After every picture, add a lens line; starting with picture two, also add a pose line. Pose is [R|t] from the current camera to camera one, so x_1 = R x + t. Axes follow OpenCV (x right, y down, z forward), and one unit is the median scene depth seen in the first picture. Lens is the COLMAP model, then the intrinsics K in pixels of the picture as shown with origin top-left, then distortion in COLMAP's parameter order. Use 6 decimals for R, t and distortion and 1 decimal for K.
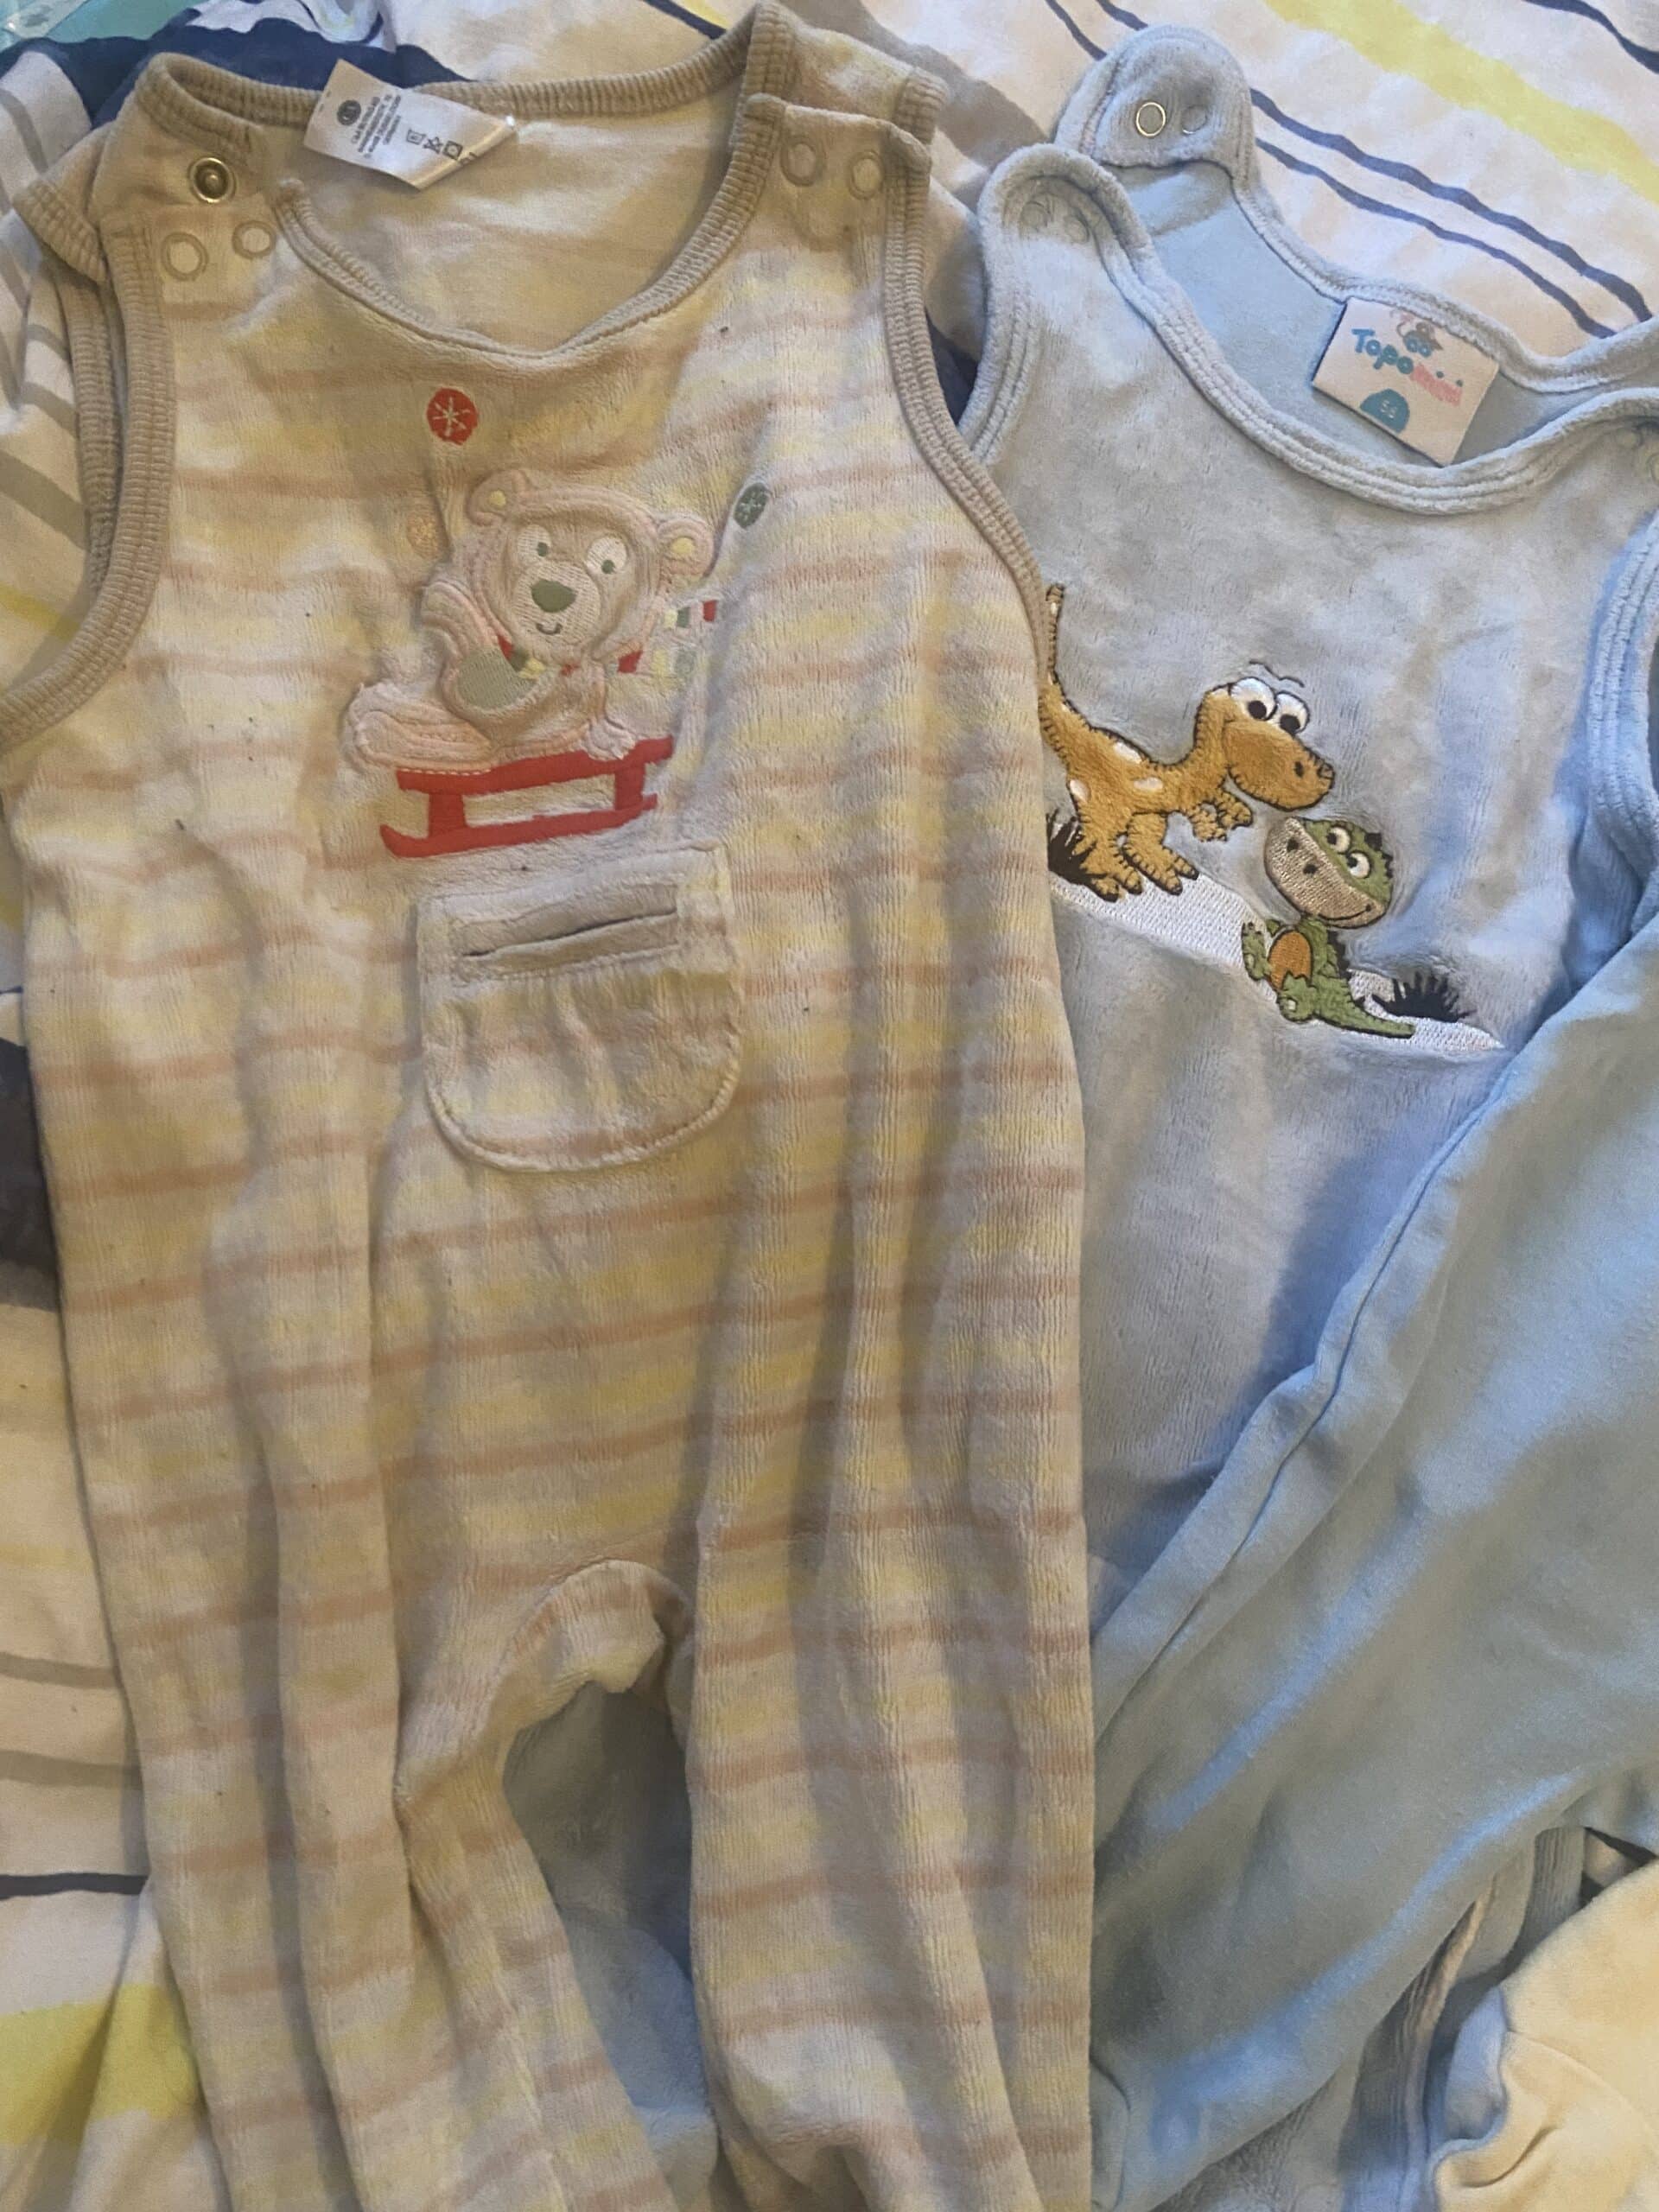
lens RADIAL K [[1680.0, 0, 840.6], [0, 1680.0, 1100.3], [0, 0, 1]] dist [0.115259, -0.162834]
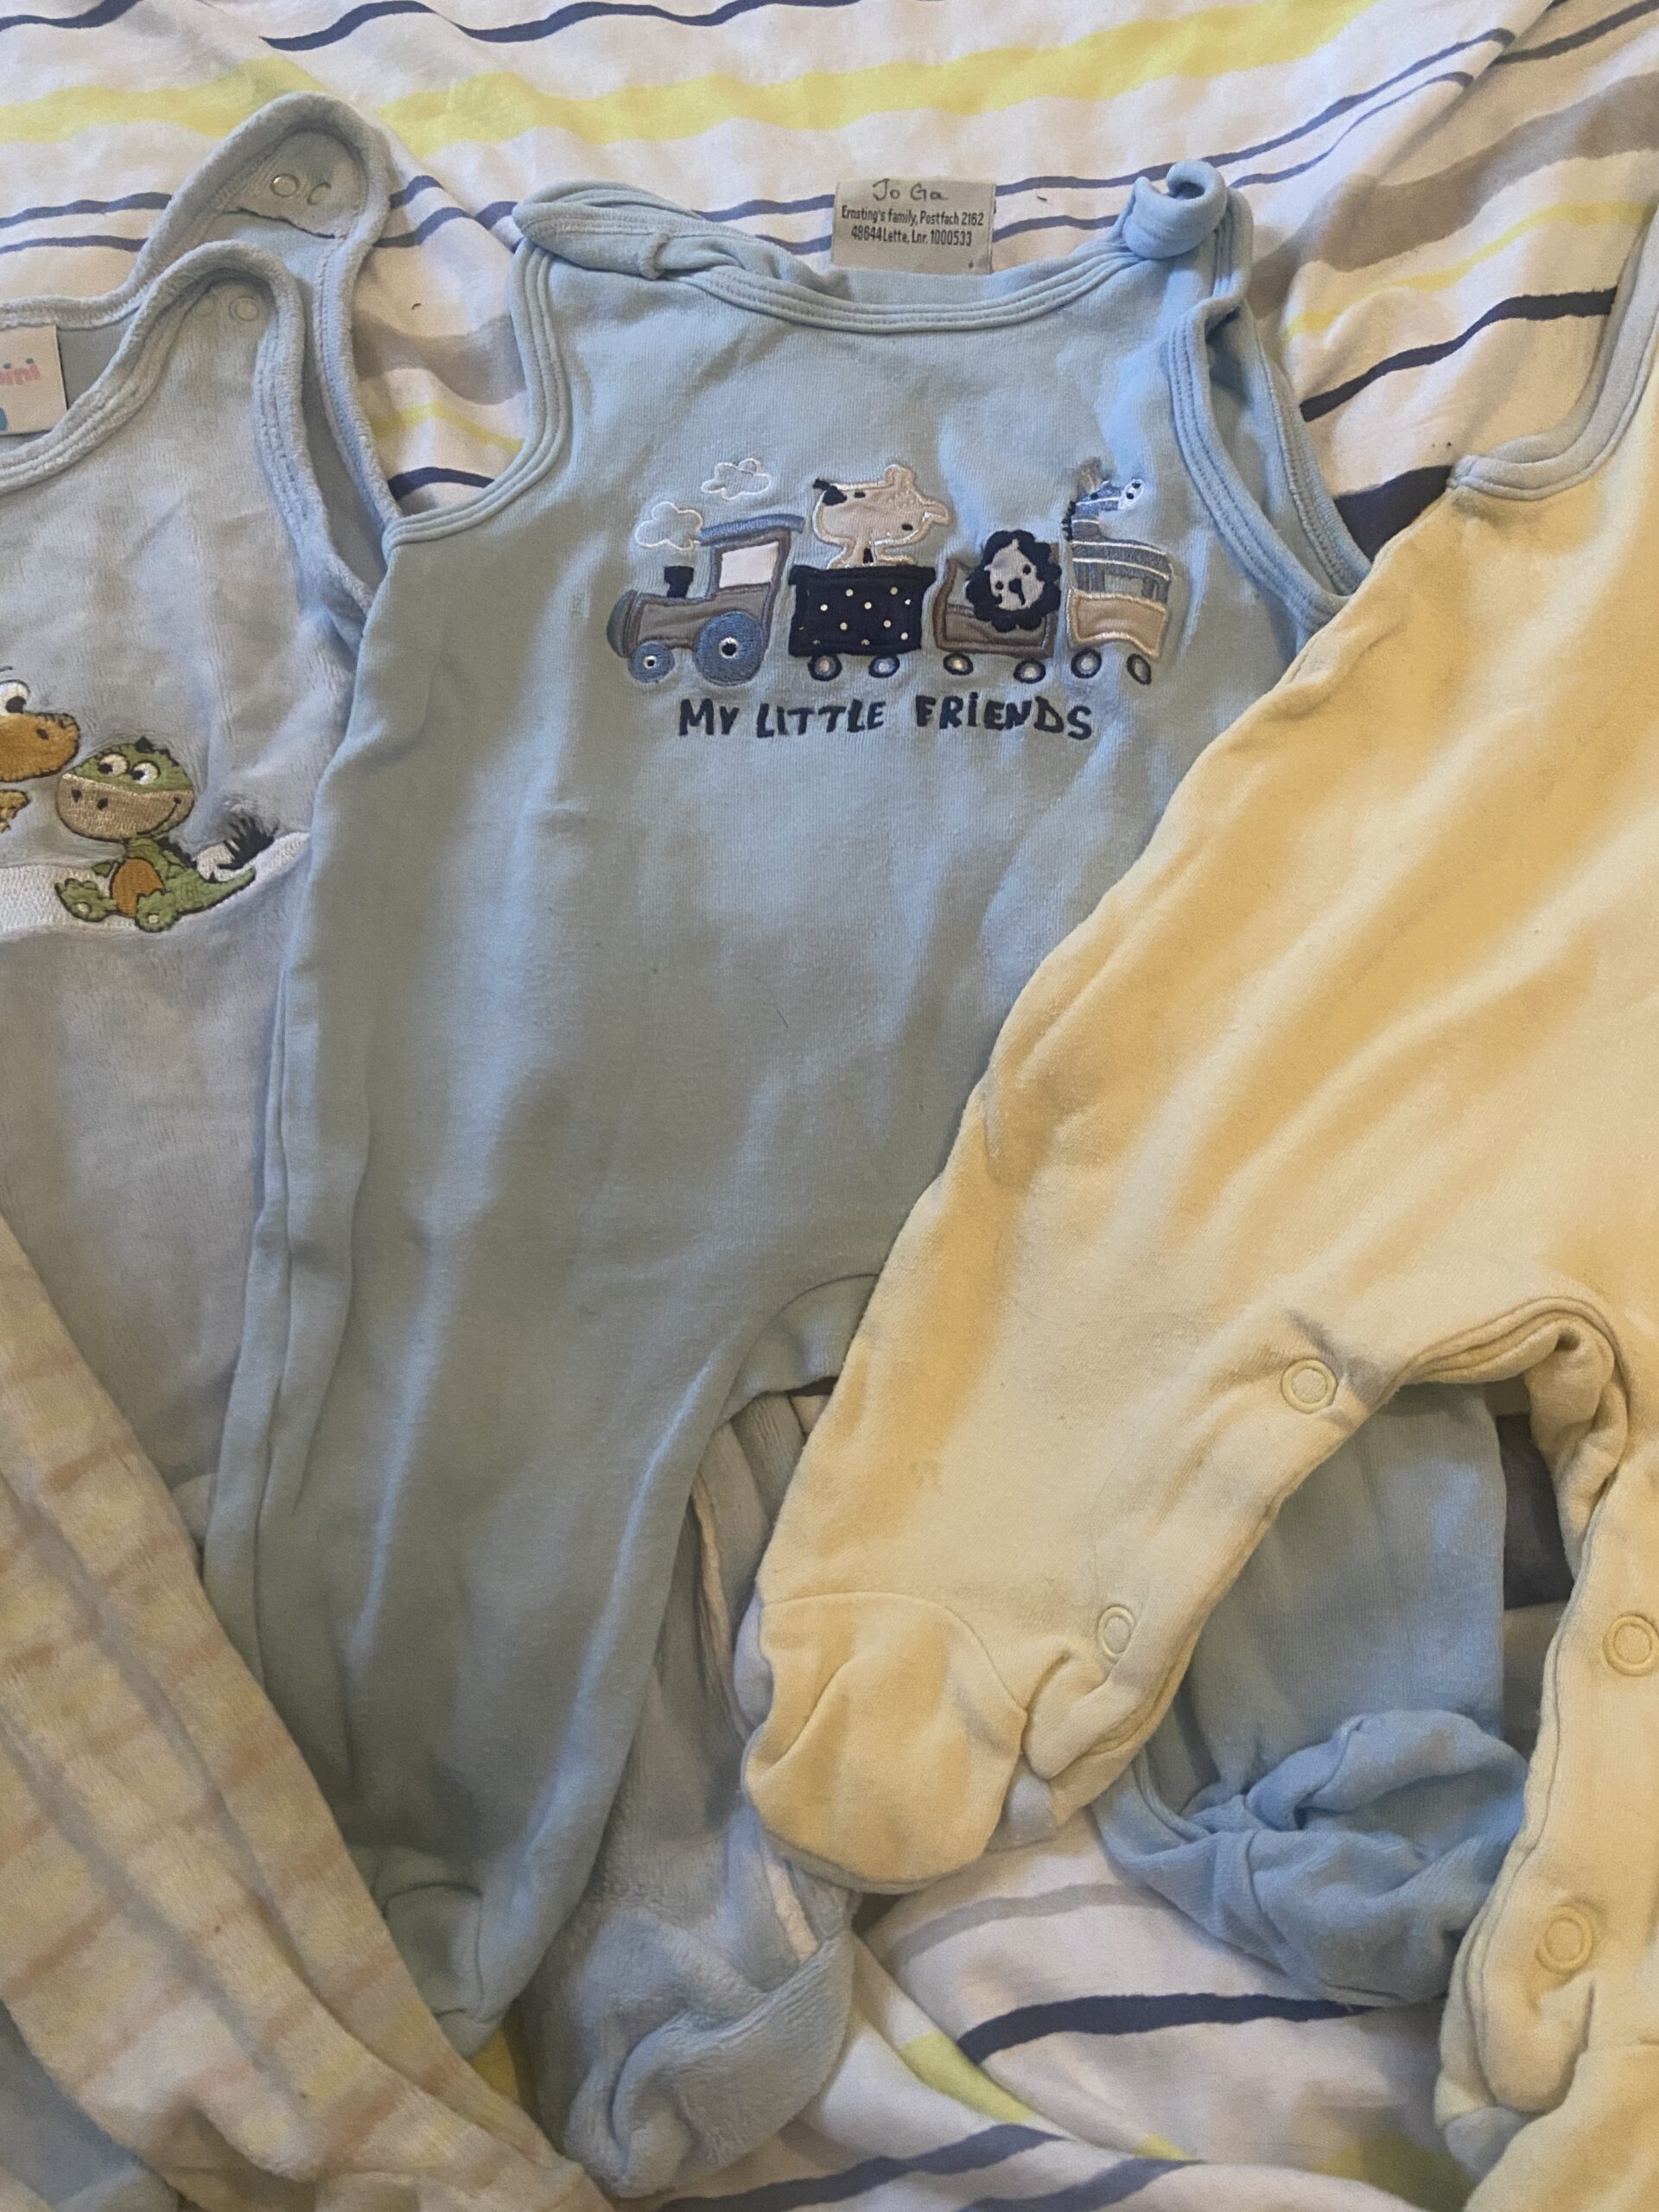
lens RADIAL K [[1680.0, 0, 840.6], [0, 1680.0, 1100.3], [0, 0, 1]] dist [0.115259, -0.162834]
pose [[0.803456, -0.594905, 0.023384, 0.505989], [0.594888, 0.800622, -0.071505, 0.349993], [0.023817, 0.071362, 0.997166, -0.014626]]
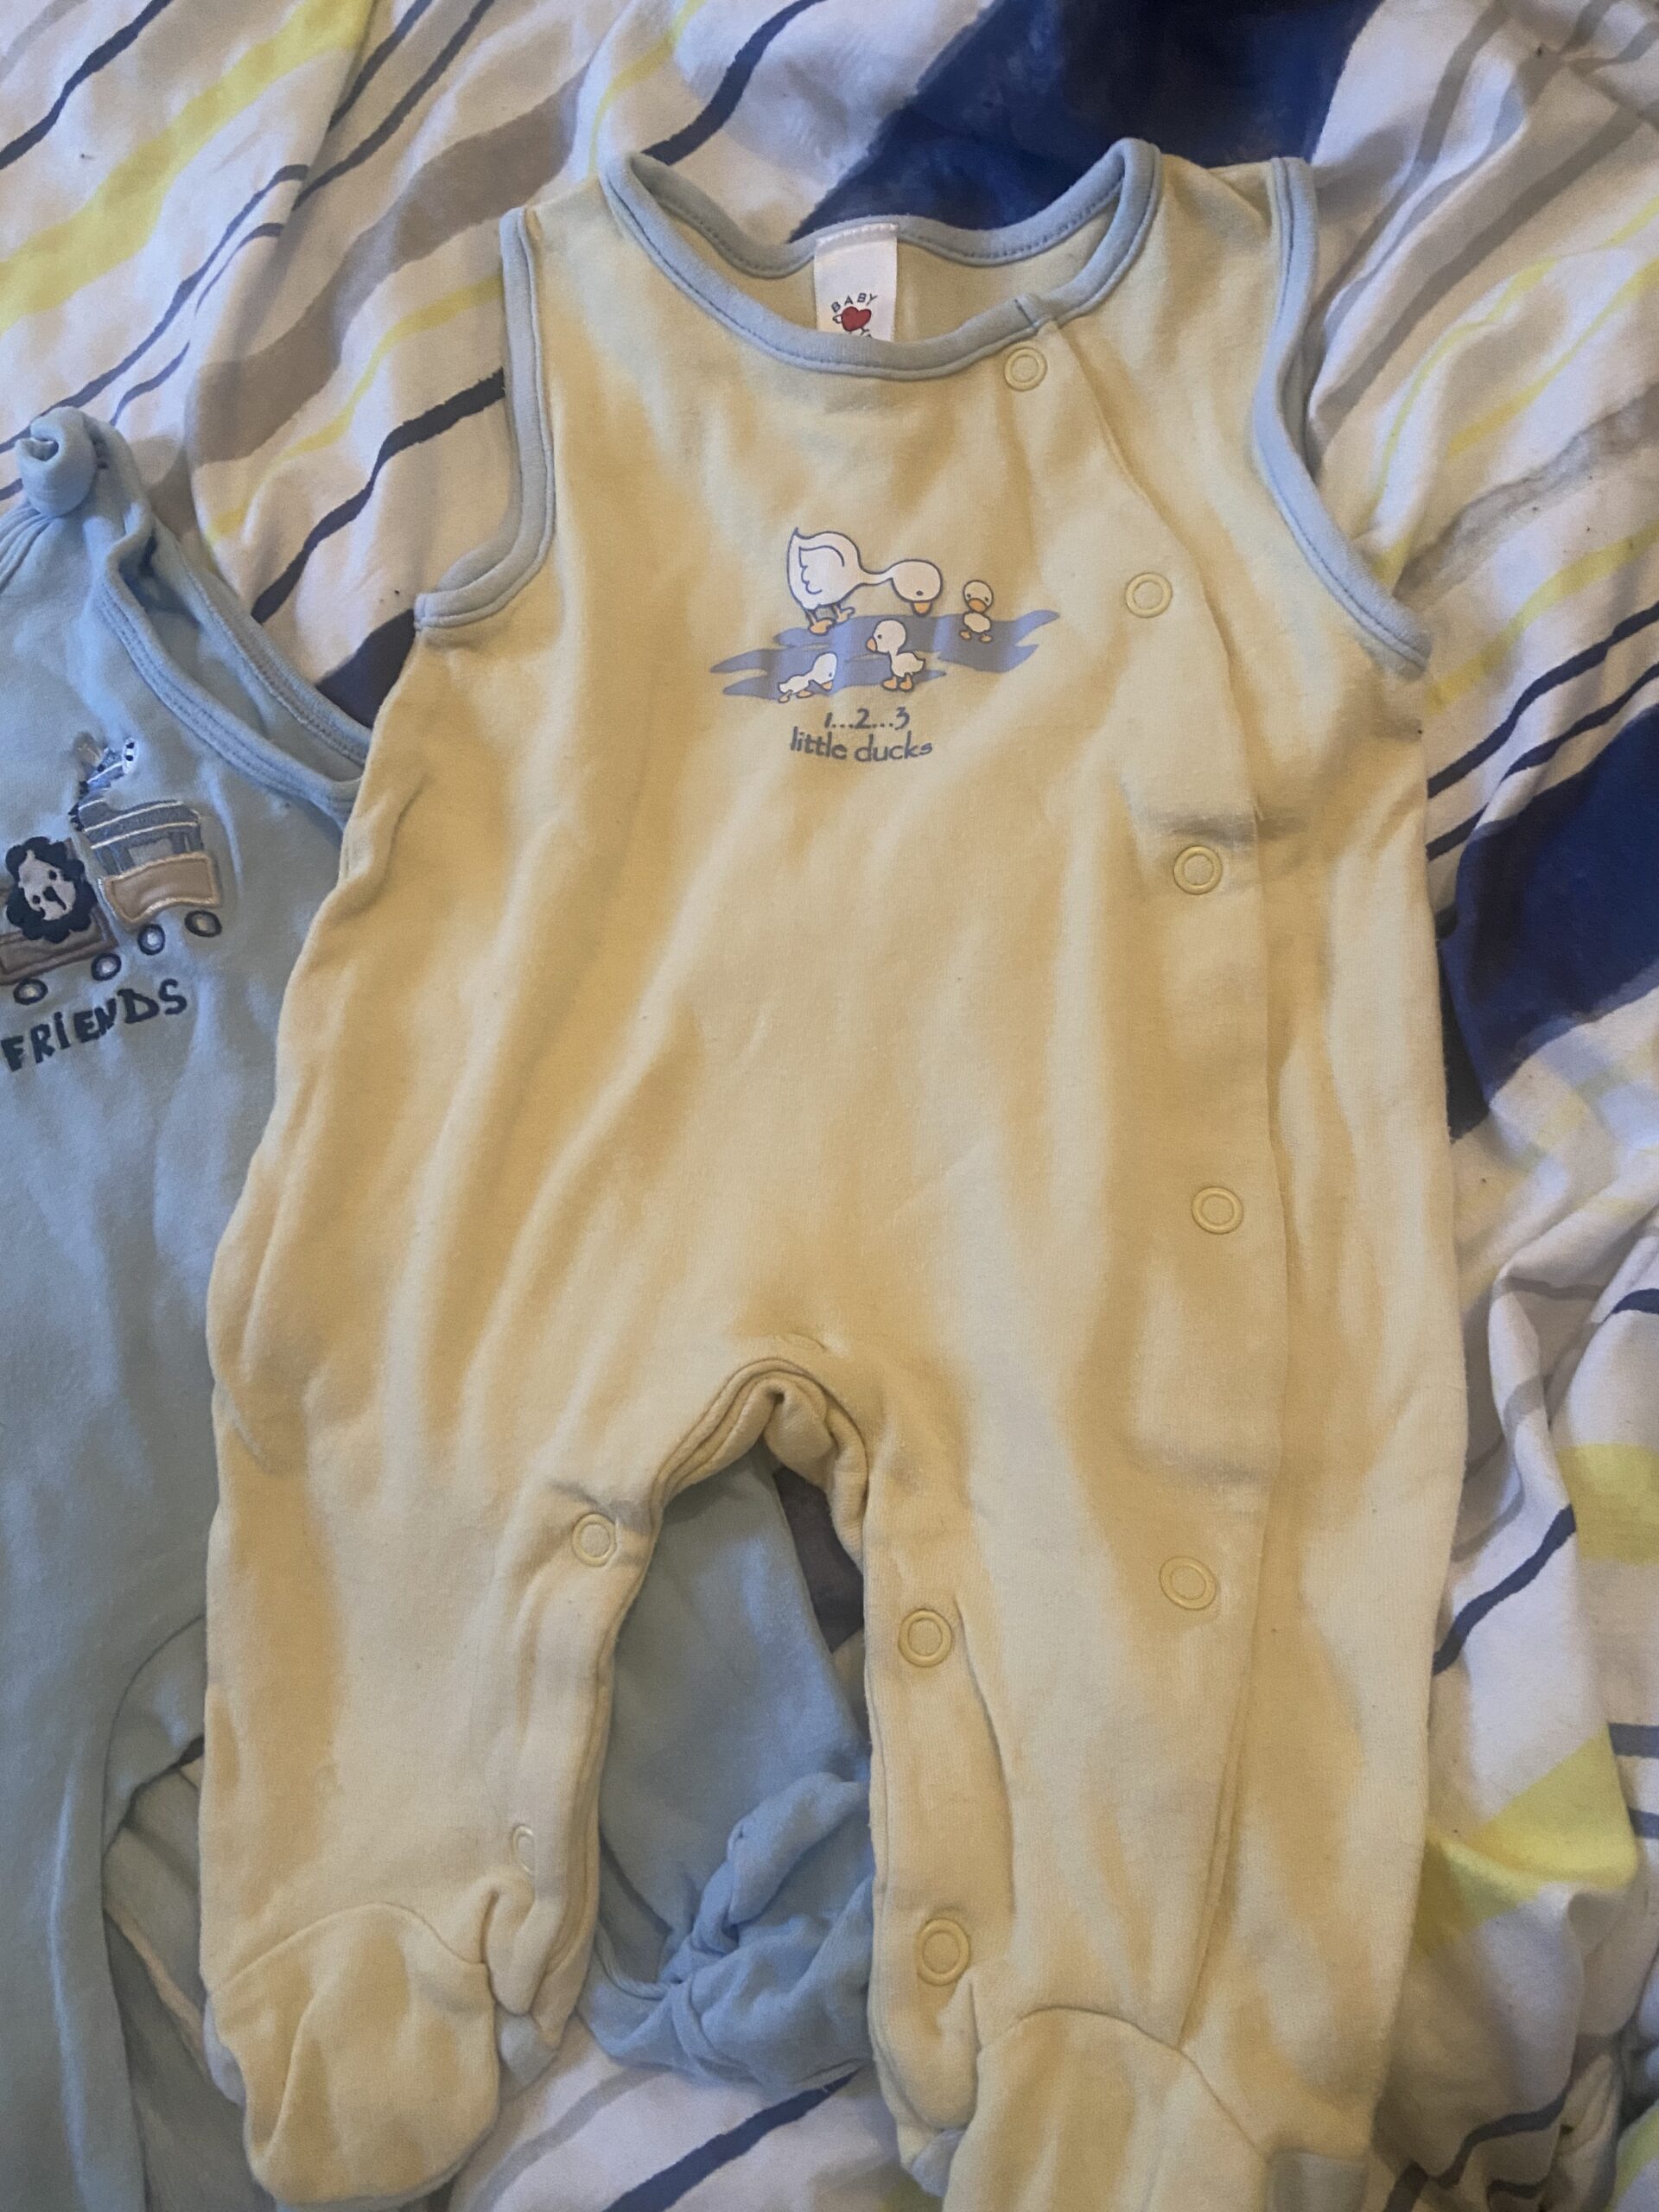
lens RADIAL K [[1680.0, 0, 840.6], [0, 1680.0, 1100.3], [0, 0, 1]] dist [0.115259, -0.162834]
pose [[0.443897, -0.888816, 0.113850, 0.783501], [0.889333, 0.452545, 0.065493, 0.493351], [-0.109733, 0.072178, 0.991337, -0.052166]]
